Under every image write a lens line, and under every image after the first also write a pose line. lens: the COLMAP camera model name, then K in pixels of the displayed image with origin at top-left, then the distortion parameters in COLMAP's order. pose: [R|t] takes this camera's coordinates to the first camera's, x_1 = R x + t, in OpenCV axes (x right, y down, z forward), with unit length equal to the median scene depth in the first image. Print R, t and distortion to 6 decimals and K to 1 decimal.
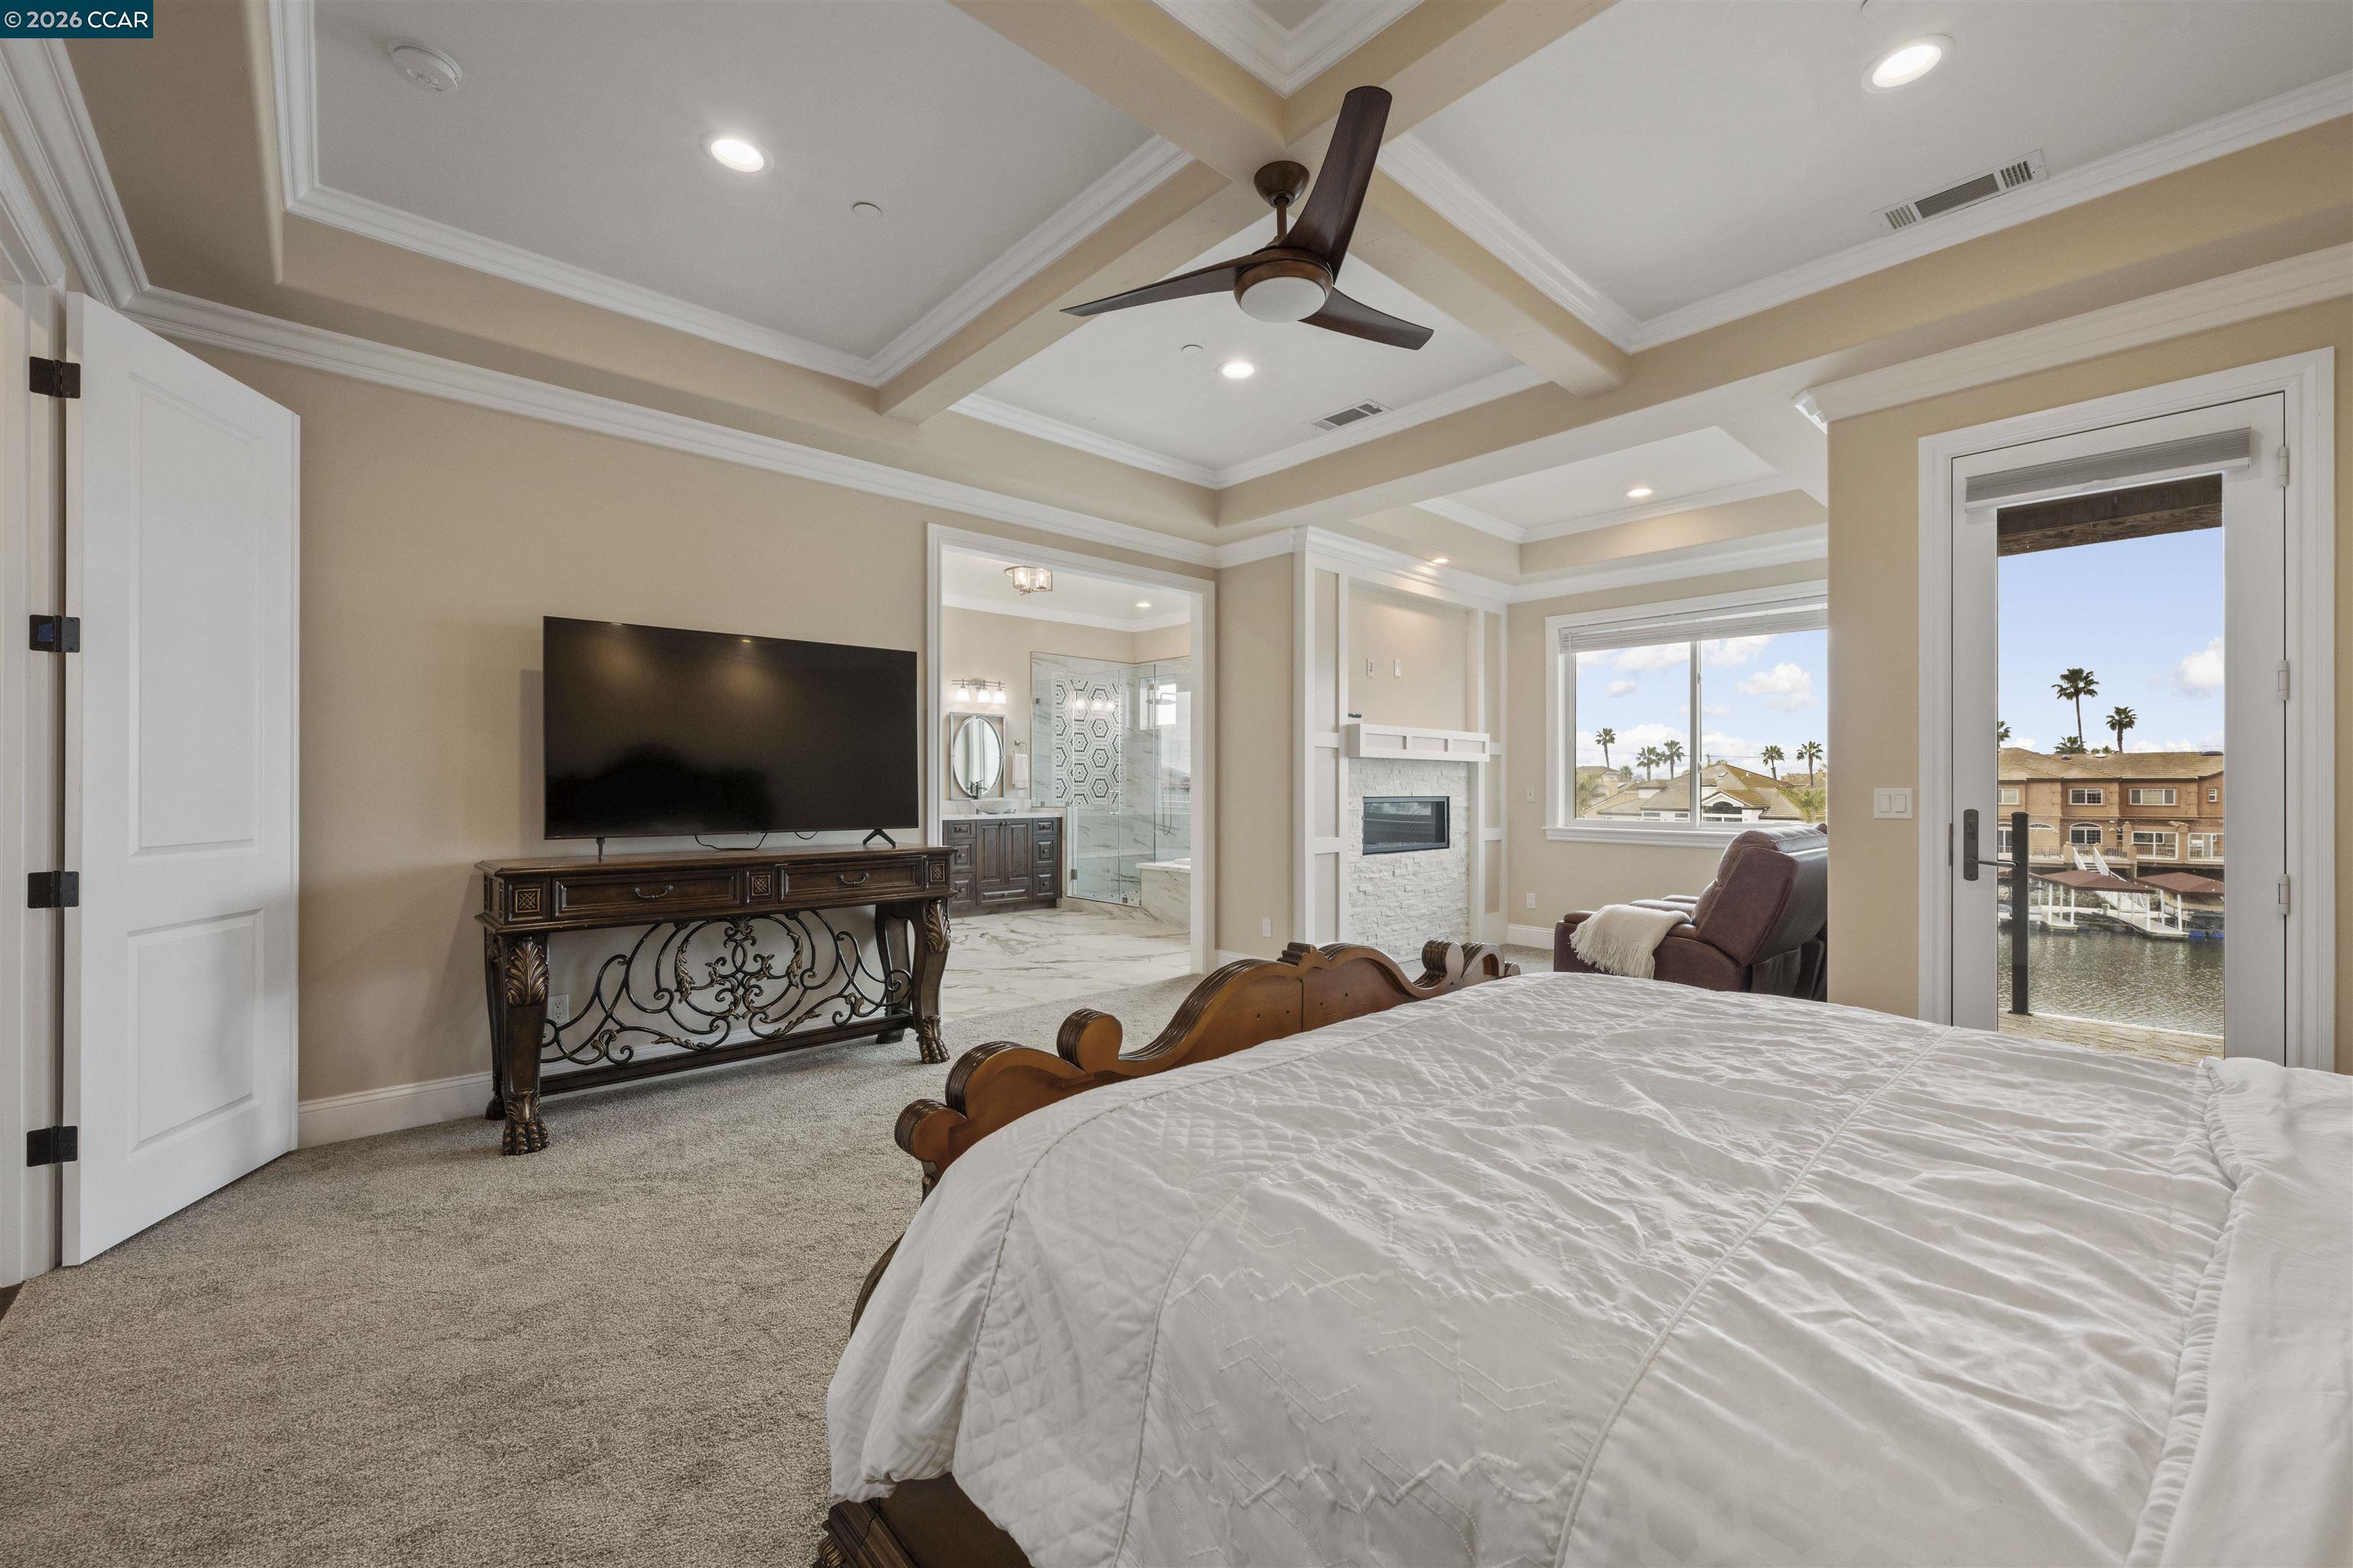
lens RADIAL K [[931.8, 0, 1180.4], [0, 931.8, 785.5], [0, 0, 1]] dist [0.001864, 0.000516]
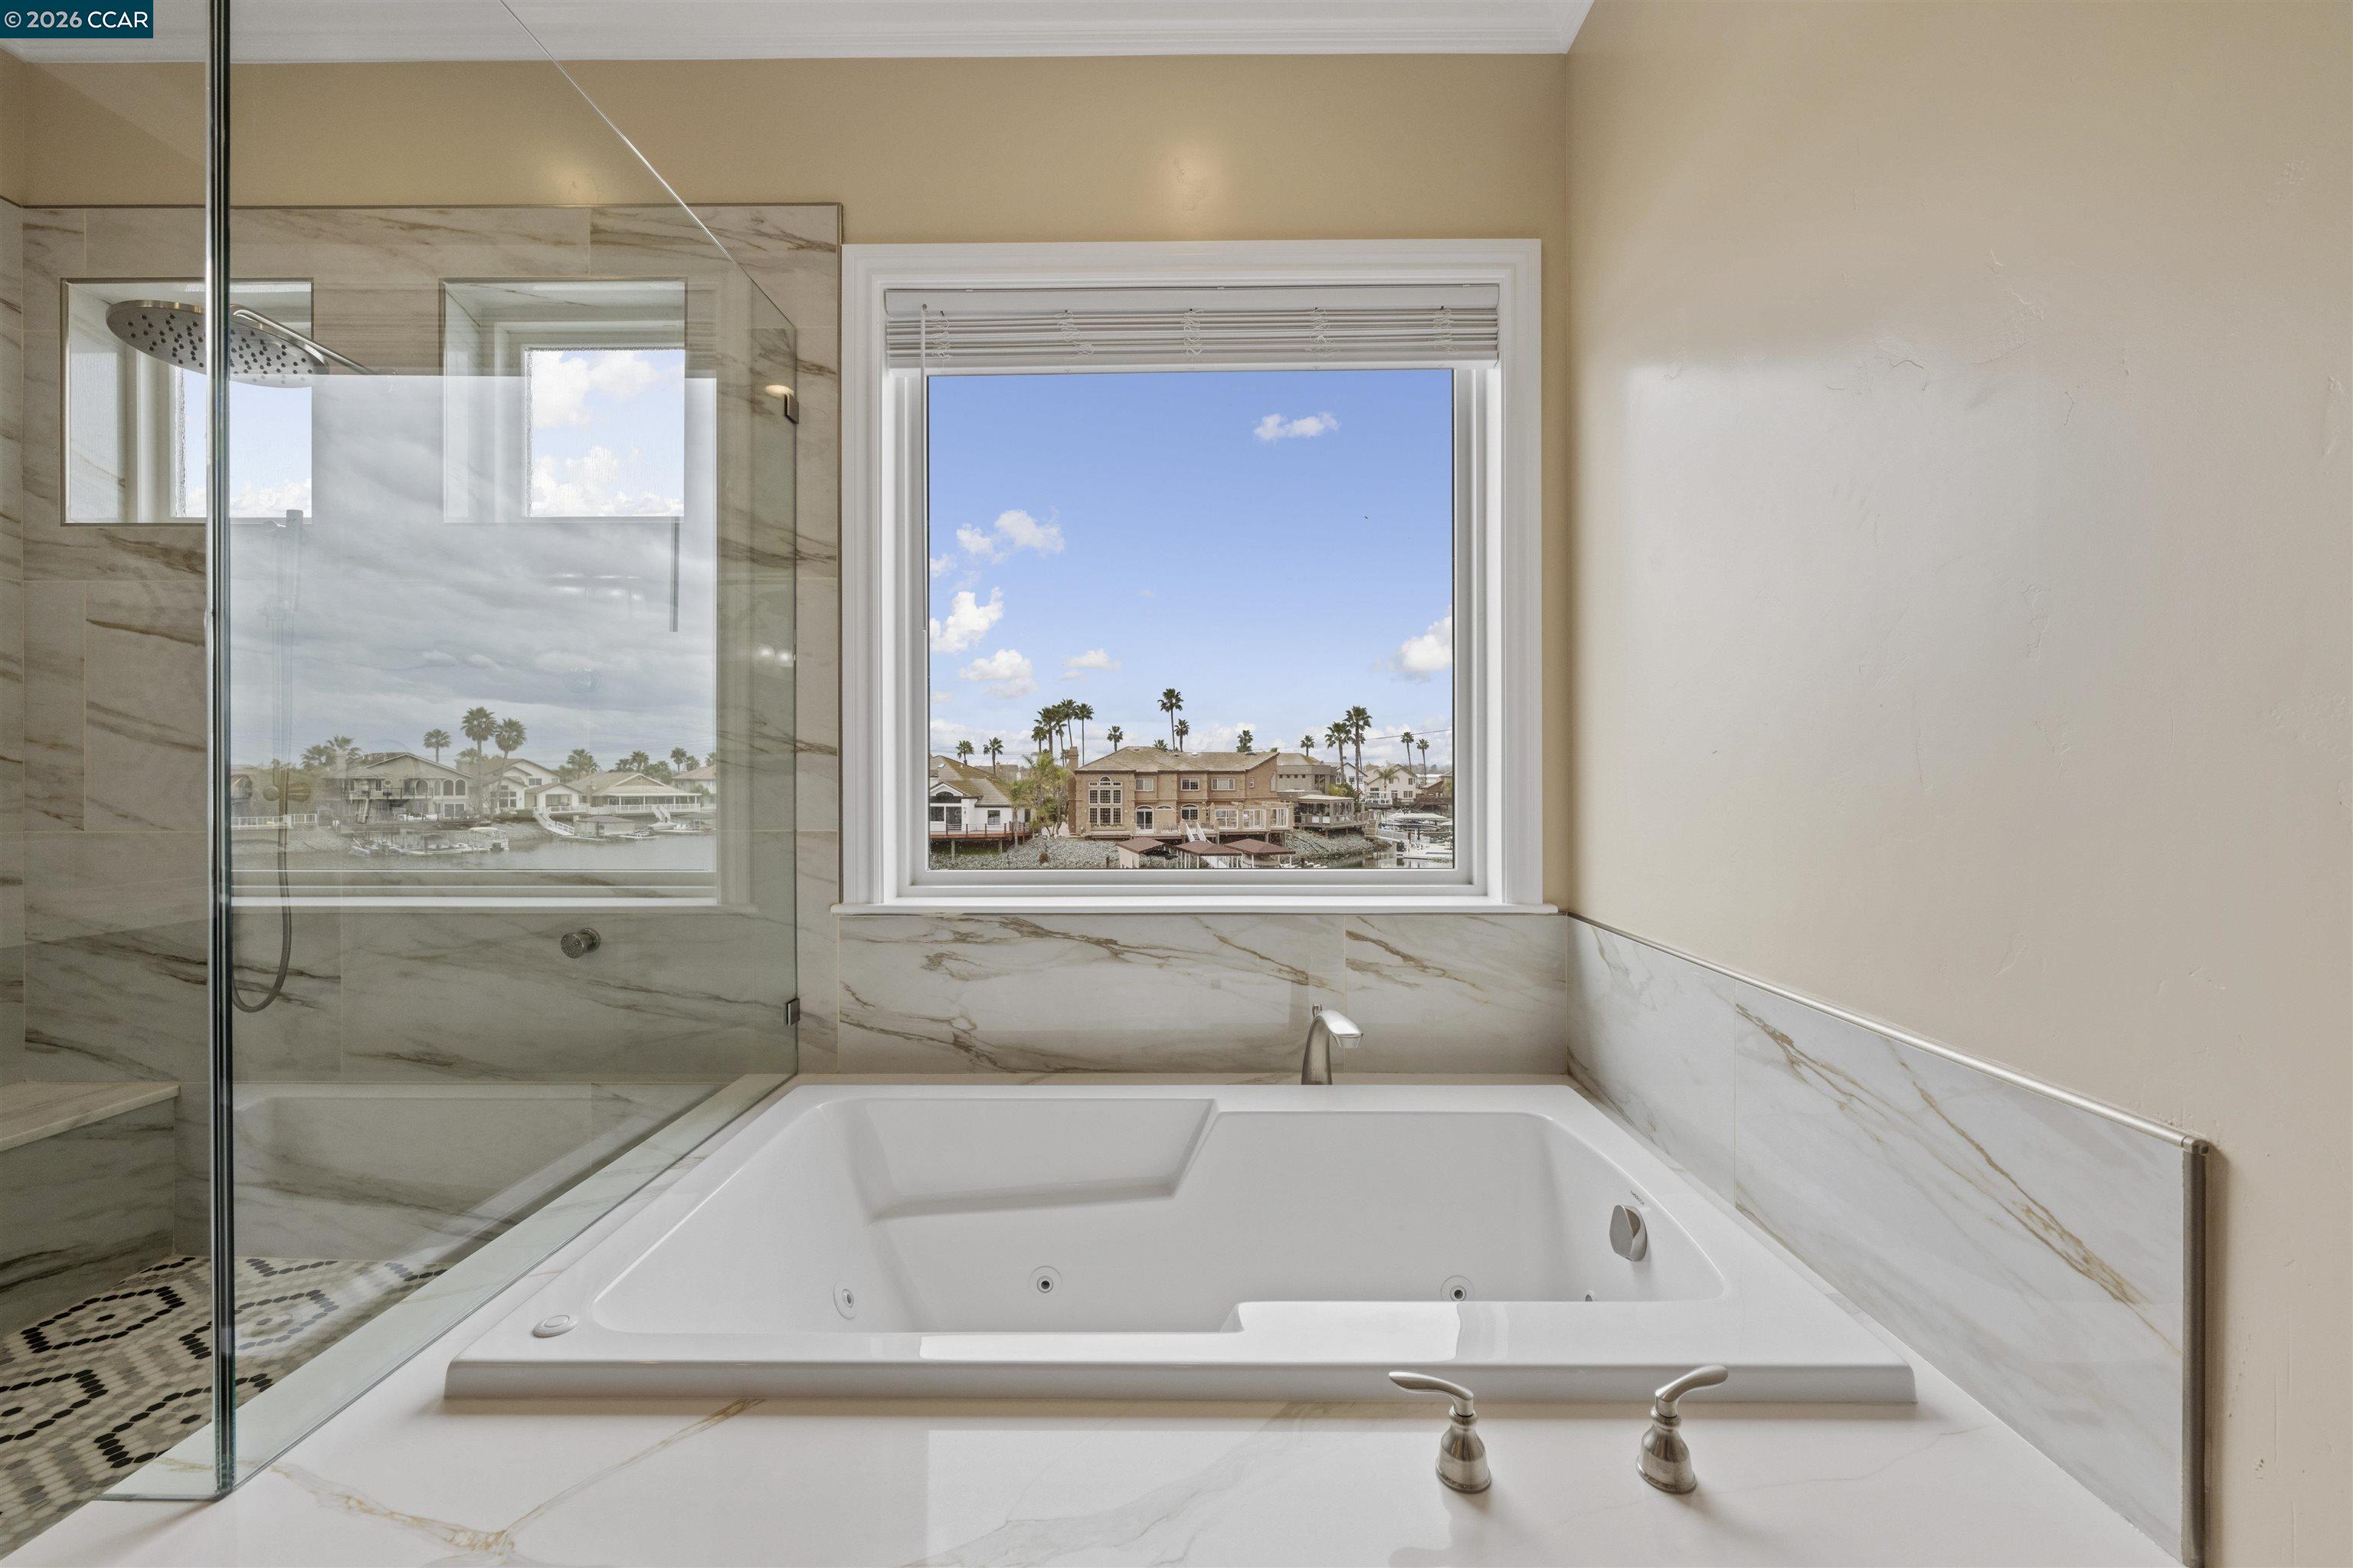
lens RADIAL K [[931.8, 0, 1181.9], [0, 931.8, 776.9], [0, 0, 1]] dist [0.001864, 0.000516]
pose [[0.689040, -0.002746, 0.724718, -0.003373], [0.001730, 0.999996, 0.002144, -0.001755], [-0.724721, -0.000224, 0.689042, 0.093182]]
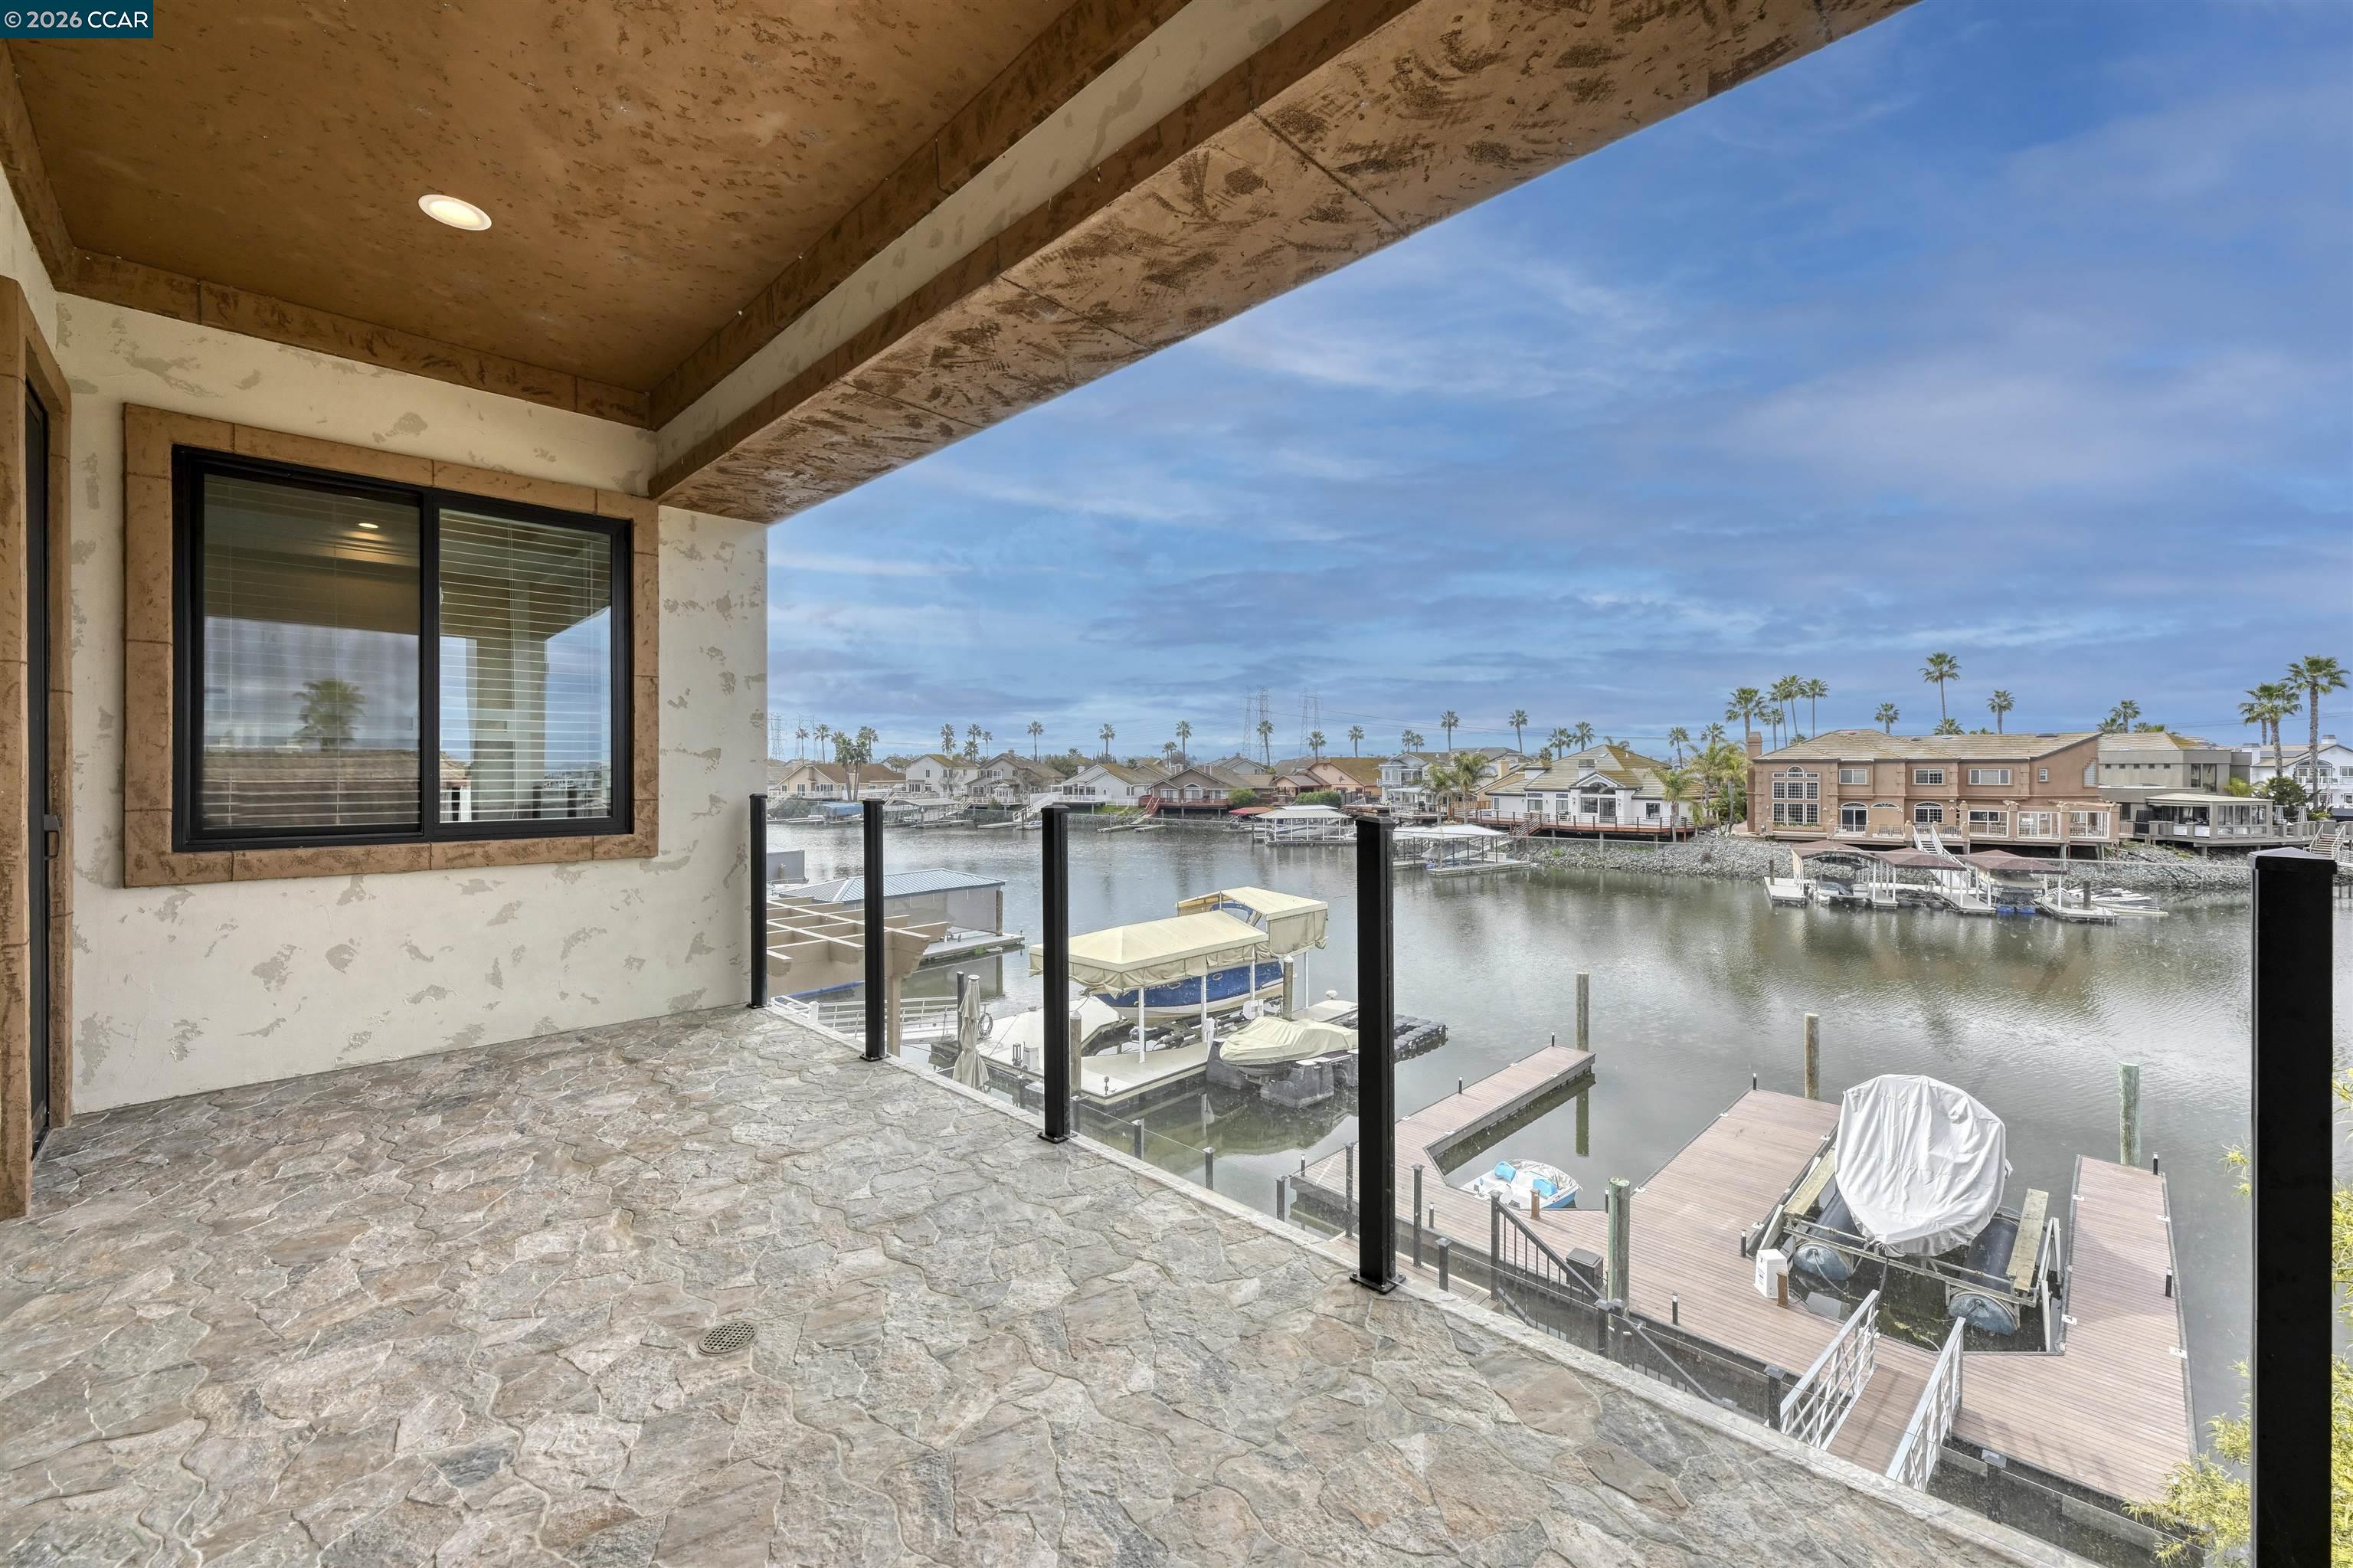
lens RADIAL K [[931.8, 0, 1161.4], [0, 931.8, 770.8], [0, 0, 1]] dist [0.001864, 0.000516]
pose [[0.999284, -0.002028, 0.037780, 0.086326], [0.001883, 0.999991, 0.003876, -0.000201], [-0.037787, -0.003802, 0.999279, 0.001787]]
